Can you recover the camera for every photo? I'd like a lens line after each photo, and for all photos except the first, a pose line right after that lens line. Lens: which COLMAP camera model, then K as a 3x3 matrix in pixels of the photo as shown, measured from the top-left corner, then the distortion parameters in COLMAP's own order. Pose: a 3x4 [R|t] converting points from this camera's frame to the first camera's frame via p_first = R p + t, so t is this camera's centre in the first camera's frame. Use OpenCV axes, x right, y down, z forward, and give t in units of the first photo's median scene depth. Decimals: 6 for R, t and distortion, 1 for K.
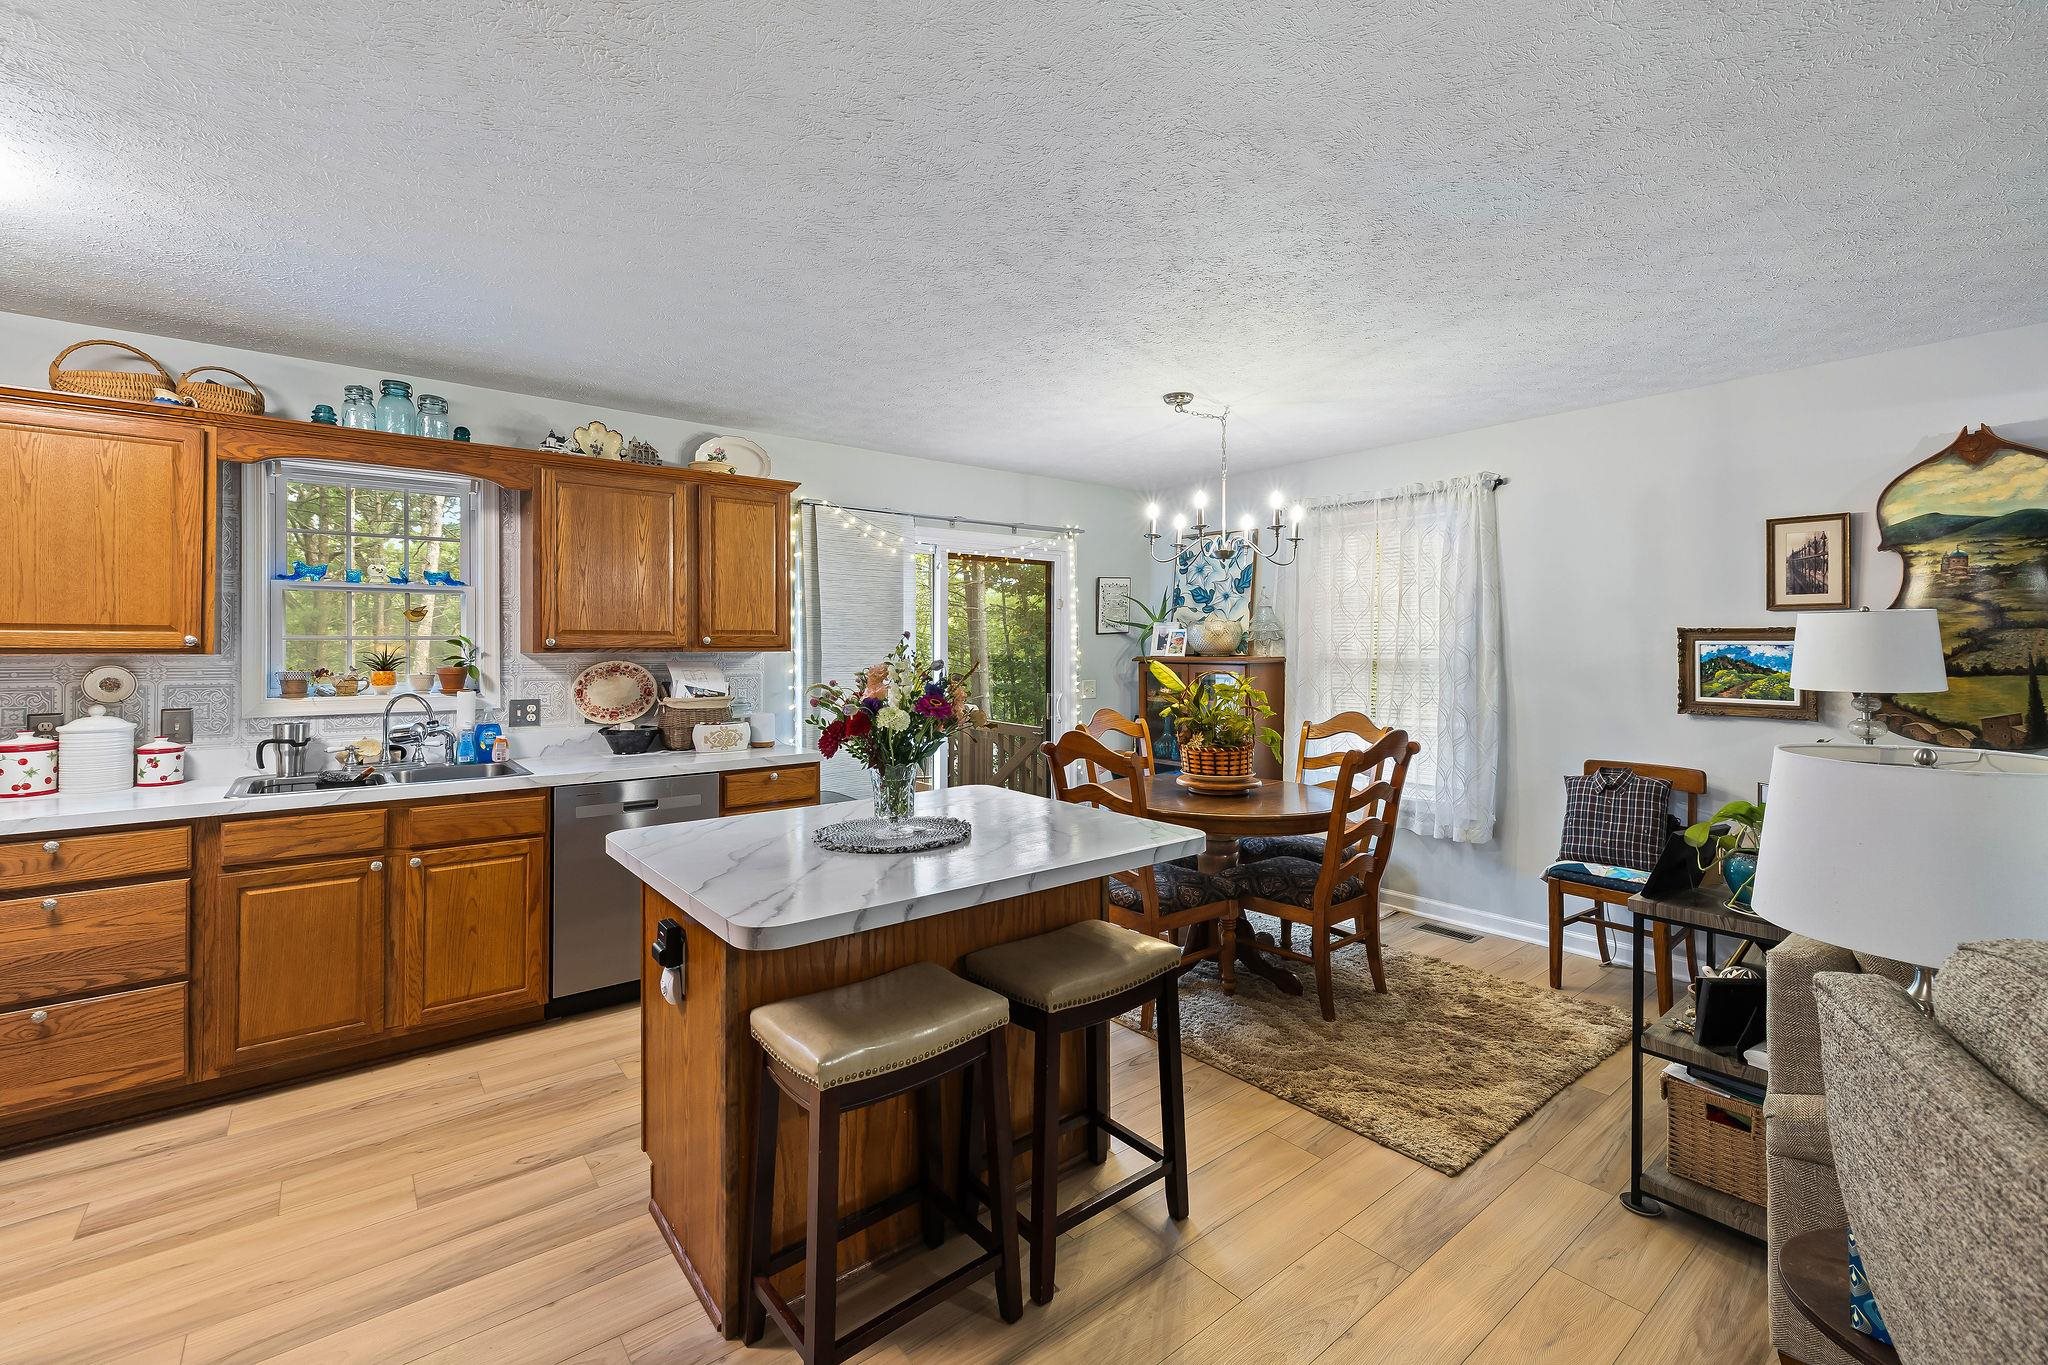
lens RADIAL K [[874.5, 0, 1019.8], [0, 874.5, 644.2], [0, 0, 1]] dist [0.000822, 0.000353]
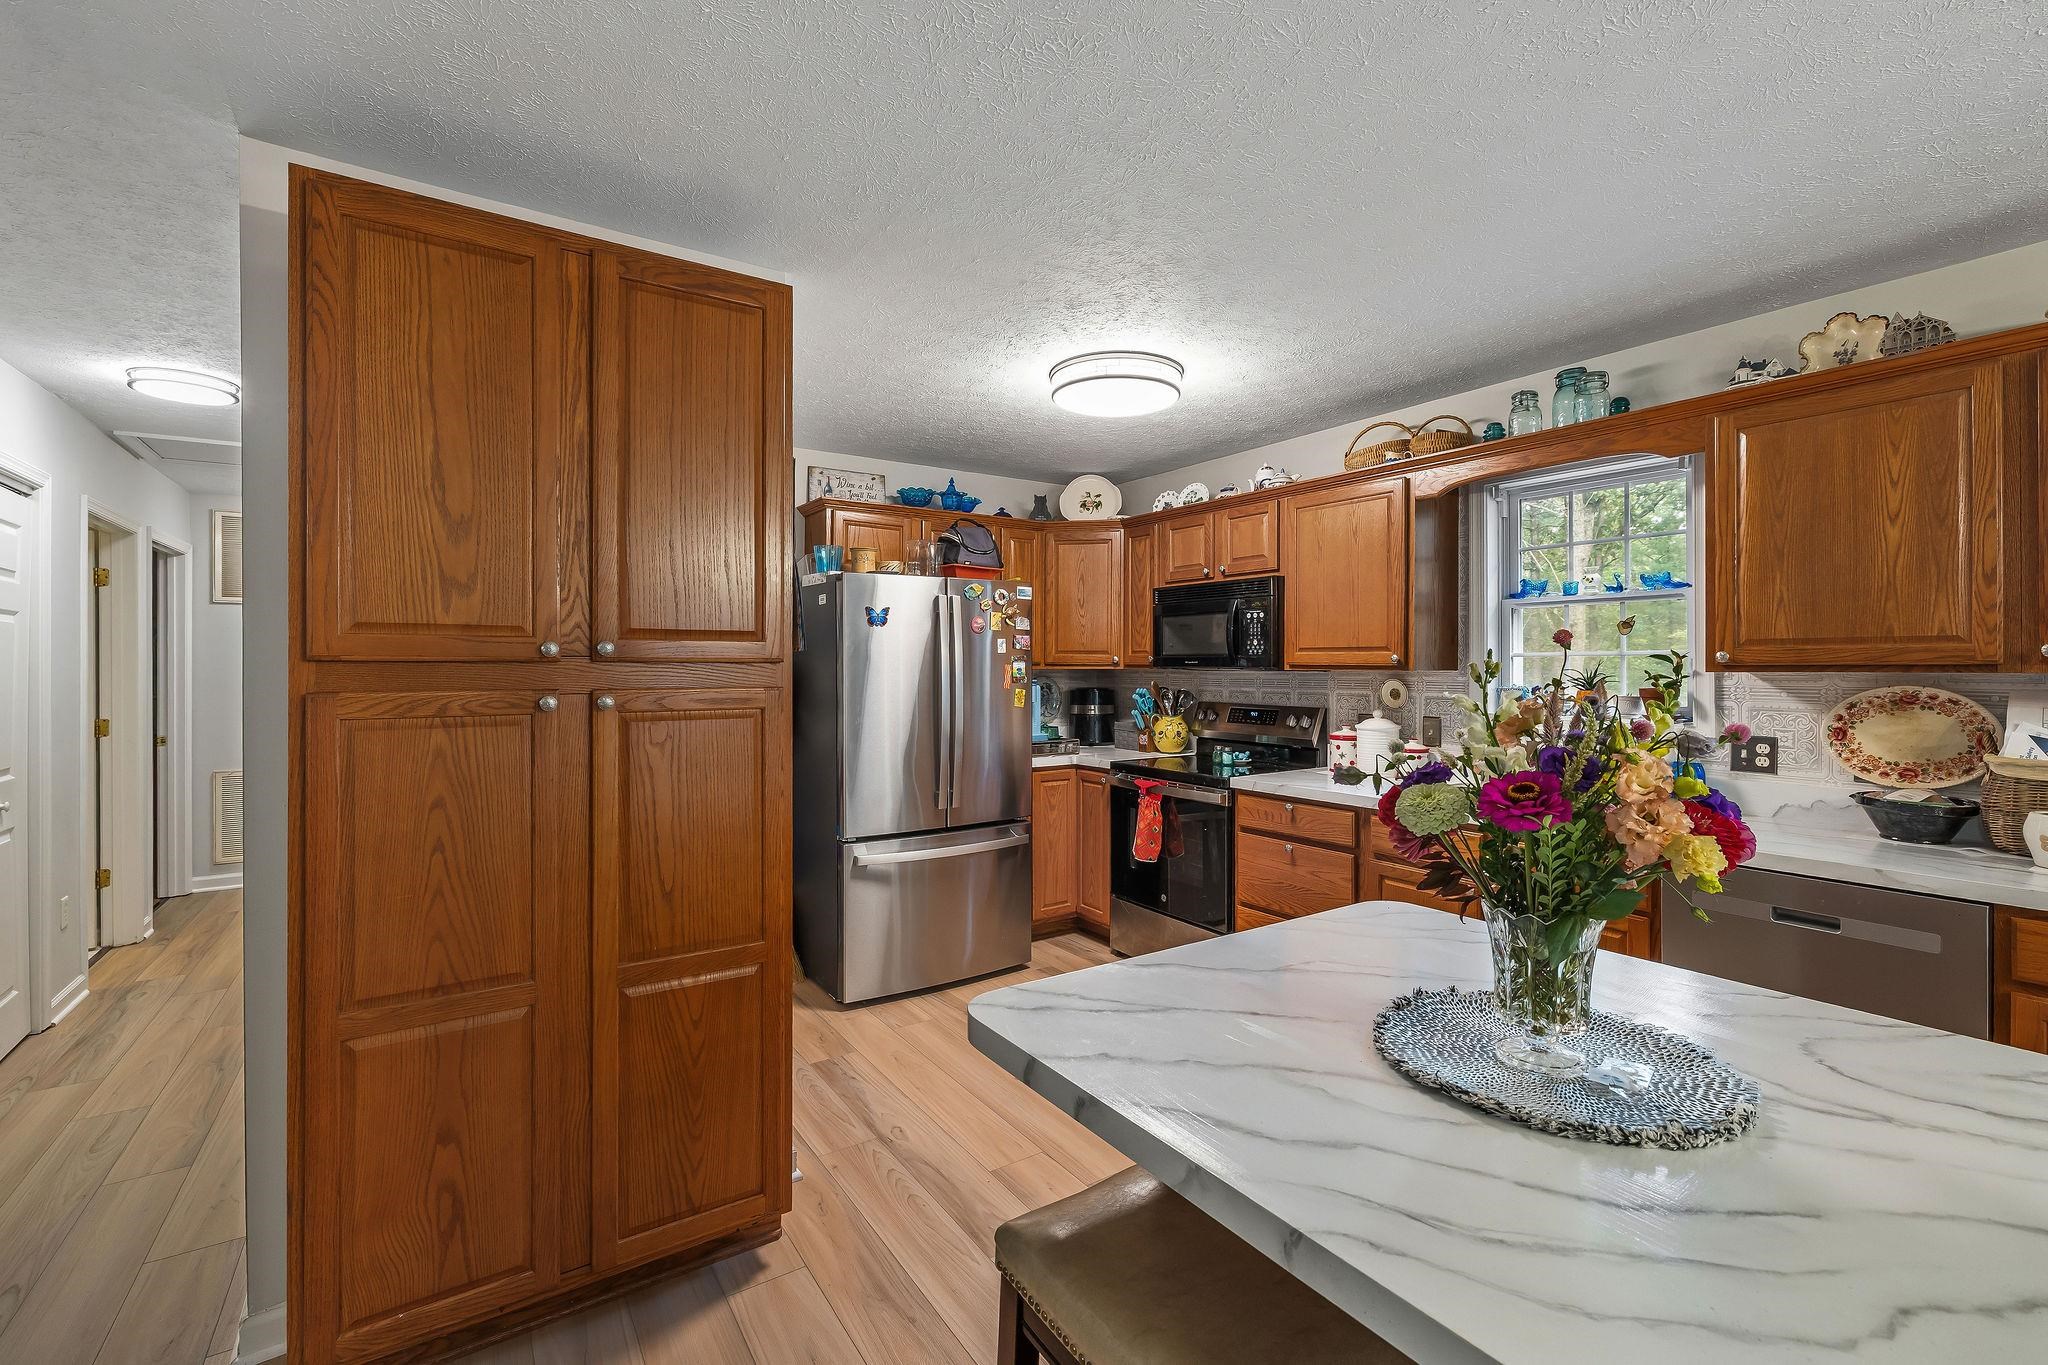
lens RADIAL K [[882.7, 0, 1026.5], [0, 882.7, 666.2], [0, 0, 1]] dist [-0.000093, 0.000201]
pose [[-0.083557, 0.001246, -0.996502, 0.224392], [0.004269, 0.999990, 0.000893, 0.002156], [0.996494, -0.004180, -0.083562, 0.477931]]
